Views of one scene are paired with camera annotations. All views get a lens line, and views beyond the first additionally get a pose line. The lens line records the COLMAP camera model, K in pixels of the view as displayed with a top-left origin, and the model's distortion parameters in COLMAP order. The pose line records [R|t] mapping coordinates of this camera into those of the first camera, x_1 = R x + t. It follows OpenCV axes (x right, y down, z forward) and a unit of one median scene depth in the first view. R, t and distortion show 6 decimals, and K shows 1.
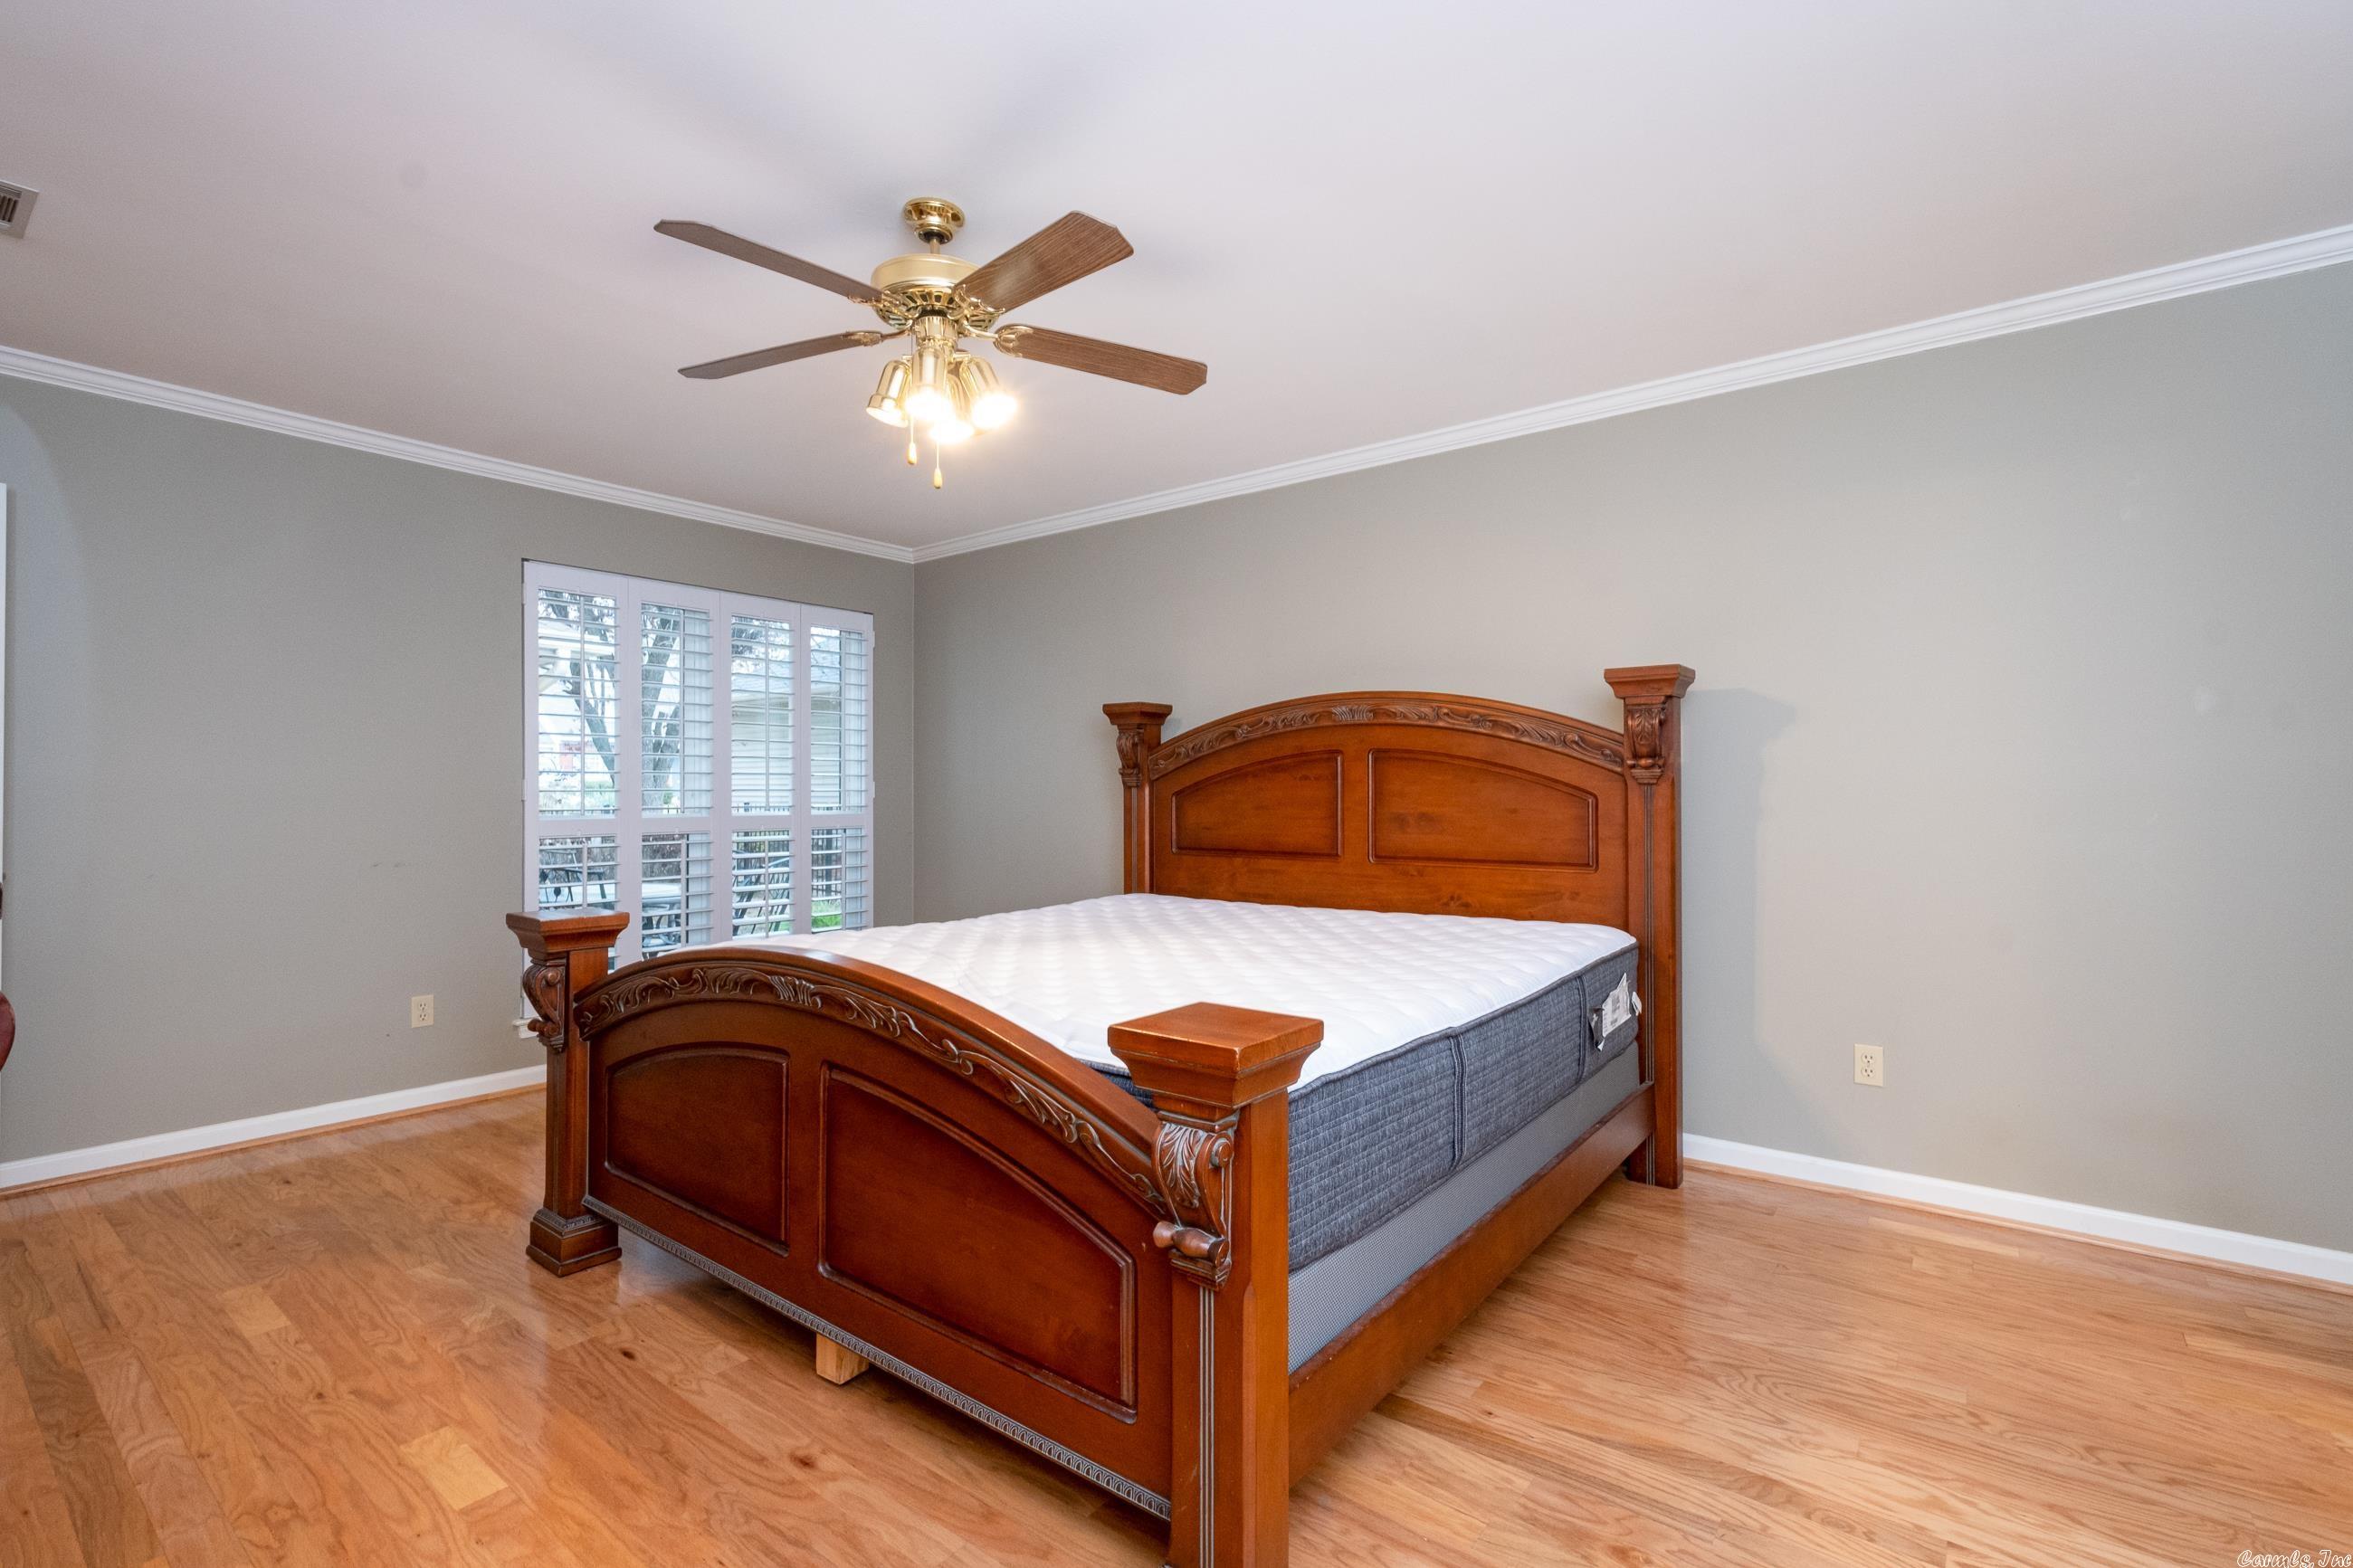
lens RADIAL K [[1050.0, 0, 1176.5], [0, 1050.0, 784.0], [0, 0, 1]] dist [-0.011434, -0.000505]
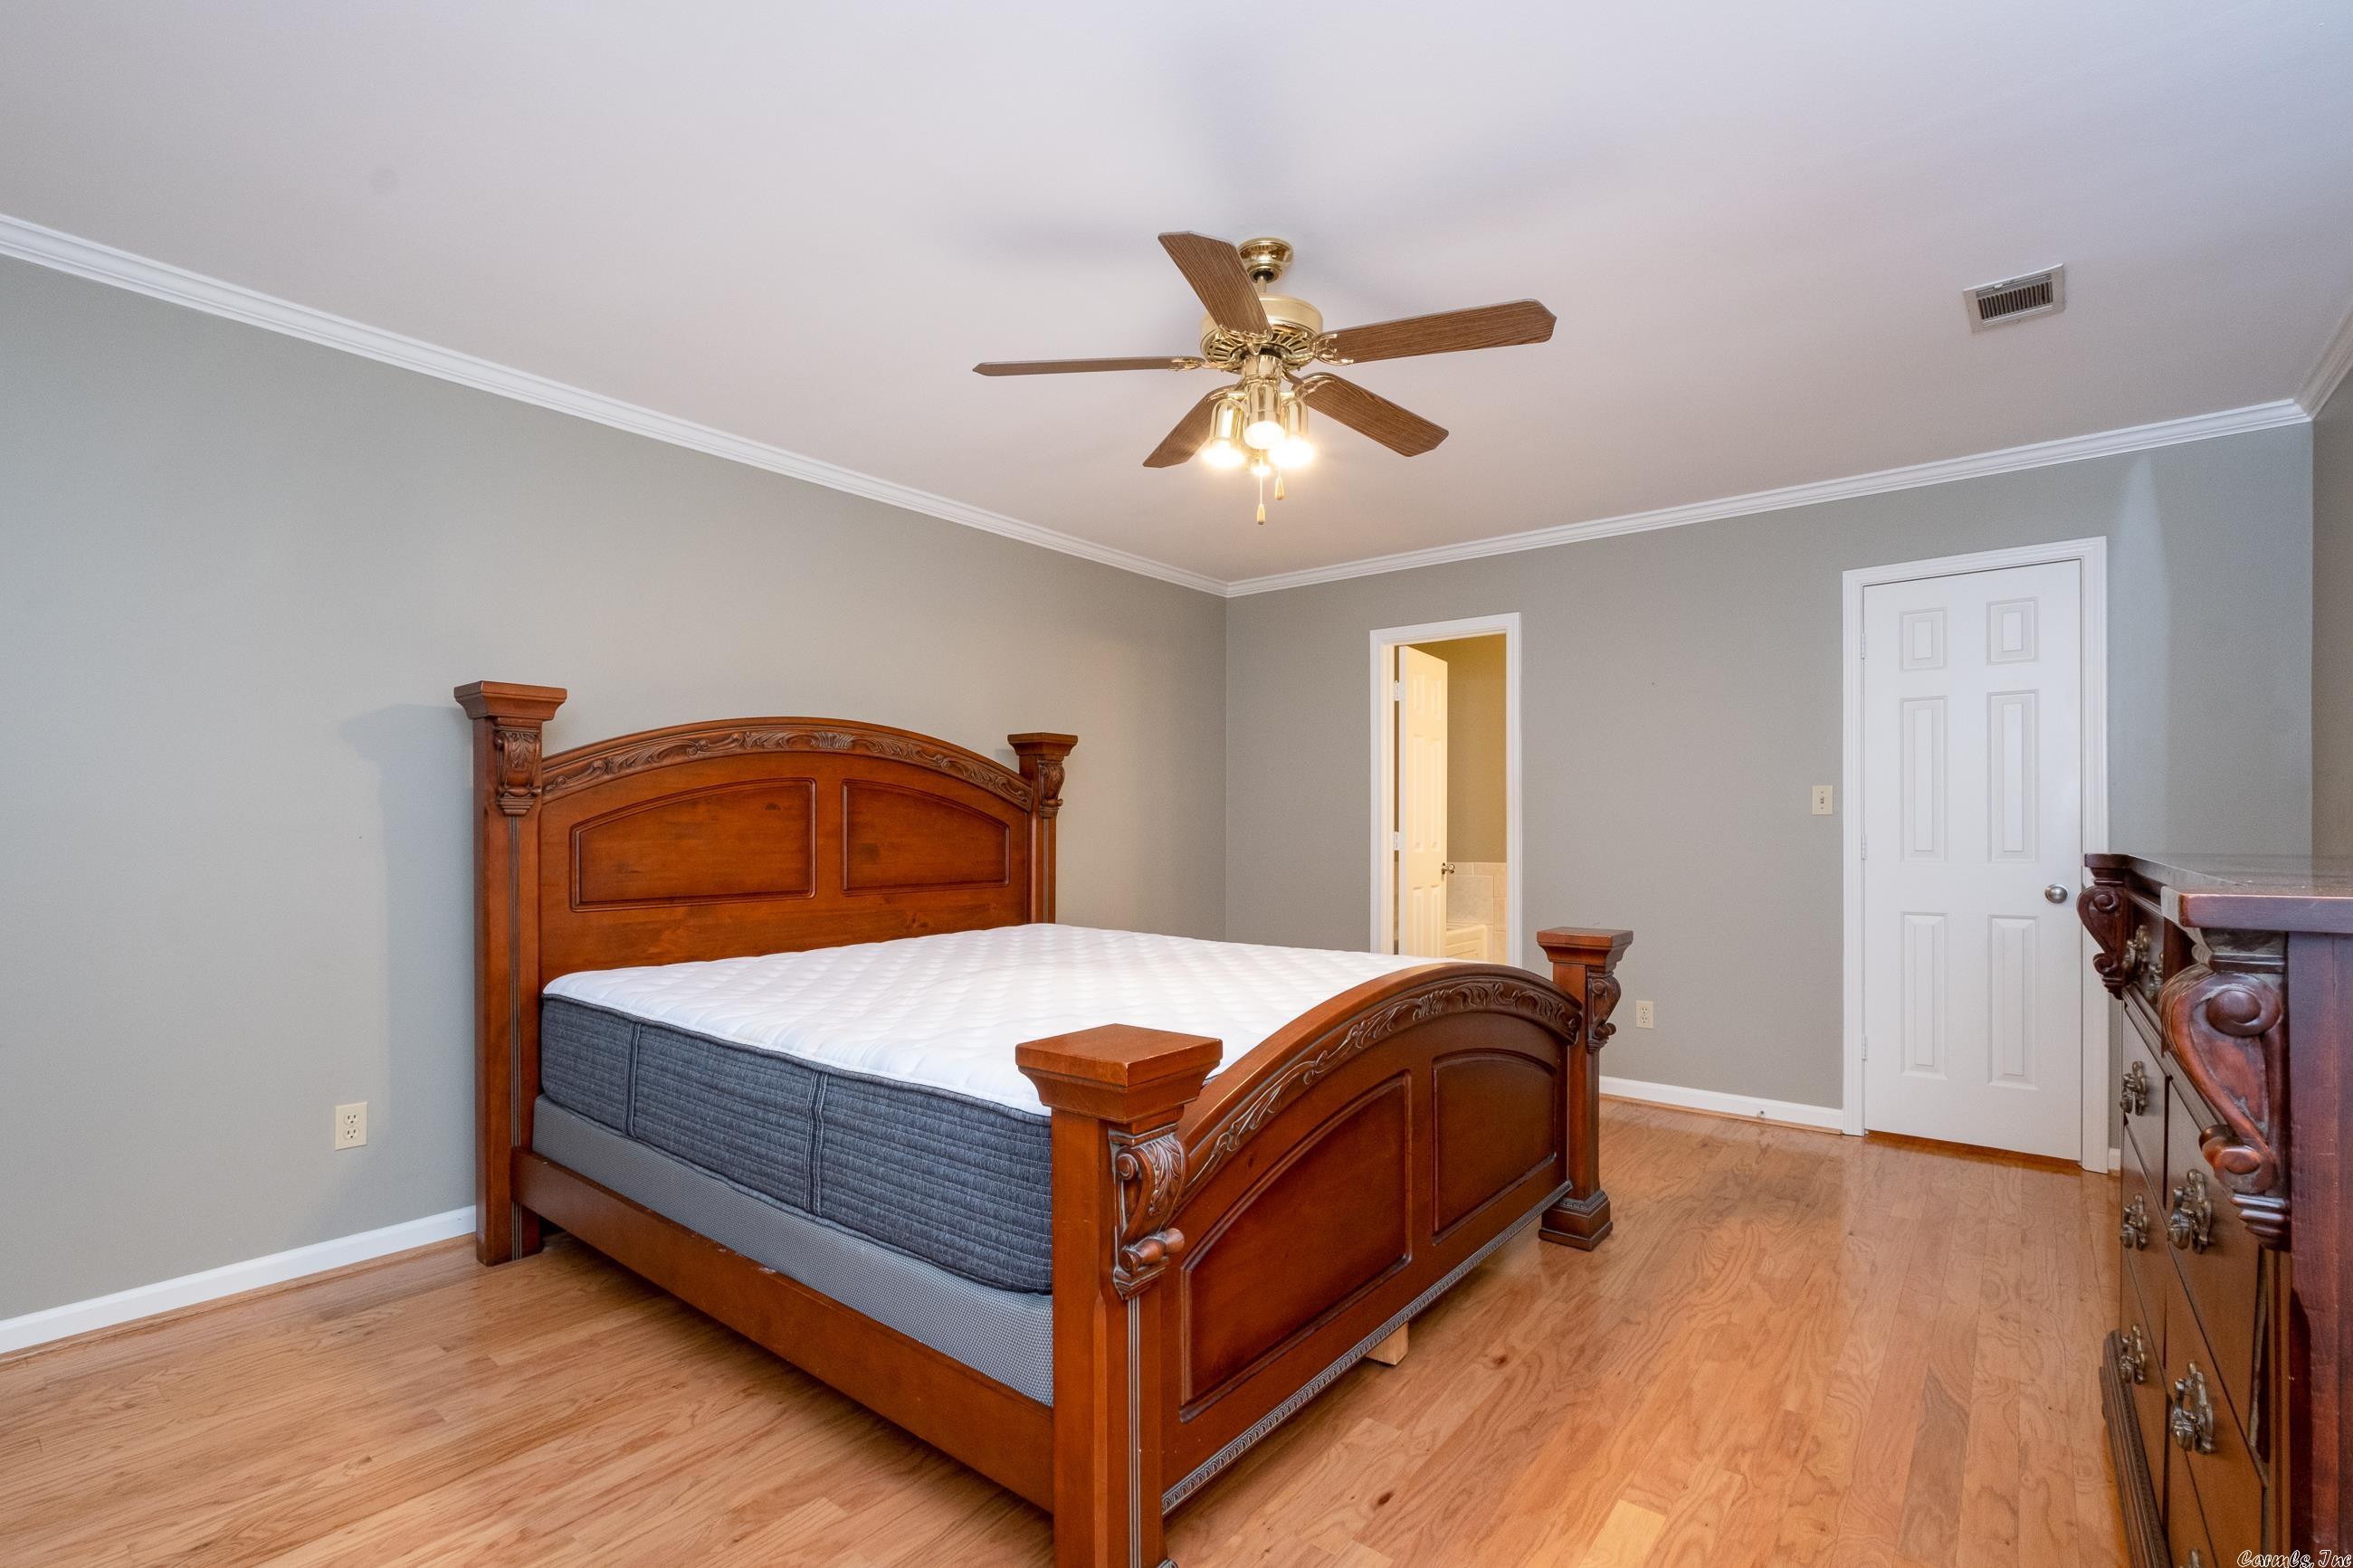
lens RADIAL K [[1078.1, 0, 1171.6], [0, 1078.1, 819.9], [0, 0, 1]] dist [-0.002390, -0.000021]
pose [[0.012905, -0.002436, 0.999914, -0.836584], [-0.012729, 0.999916, 0.002600, -0.001785], [-0.999836, -0.012762, 0.012873, 0.699283]]
